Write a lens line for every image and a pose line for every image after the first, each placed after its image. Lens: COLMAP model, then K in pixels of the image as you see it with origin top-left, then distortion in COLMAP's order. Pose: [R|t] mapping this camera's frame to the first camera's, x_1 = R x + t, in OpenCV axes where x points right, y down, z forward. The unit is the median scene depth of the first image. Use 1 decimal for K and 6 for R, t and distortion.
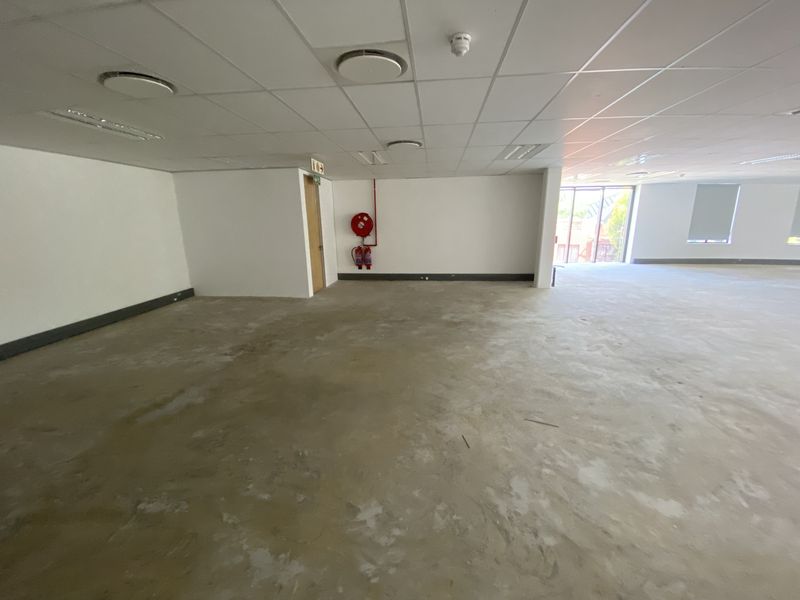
lens RADIAL K [[317.4, 0, 397.2], [0, 317.4, 297.3], [0, 0, 1]] dist [-0.000435, -0.000072]
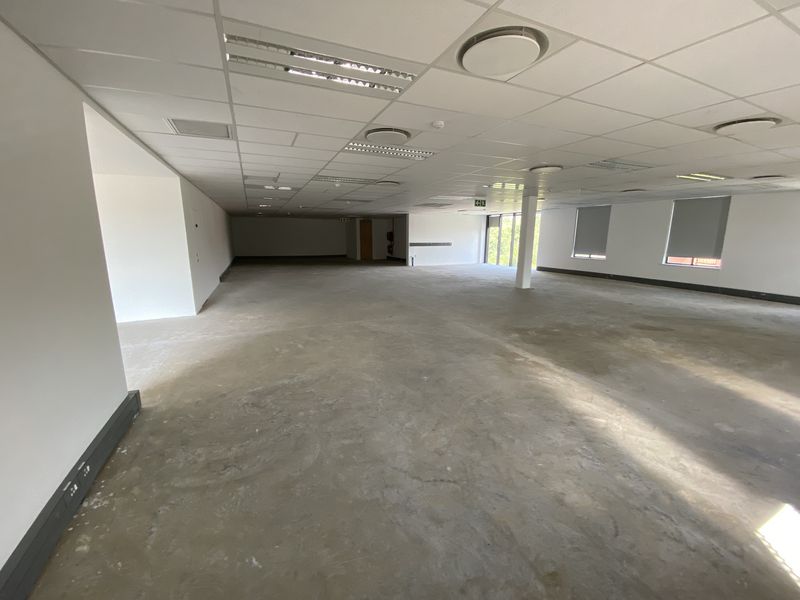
lens RADIAL K [[326.4, 0, 397.6], [0, 326.4, 300.7], [0, 0, 1]] dist [0.000129, -0.000021]
pose [[0.494324, 0.189011, -0.848480, 1.660021], [-0.190081, 0.975957, 0.106667, -0.016672], [0.848241, 0.108552, 0.518366, -0.169422]]
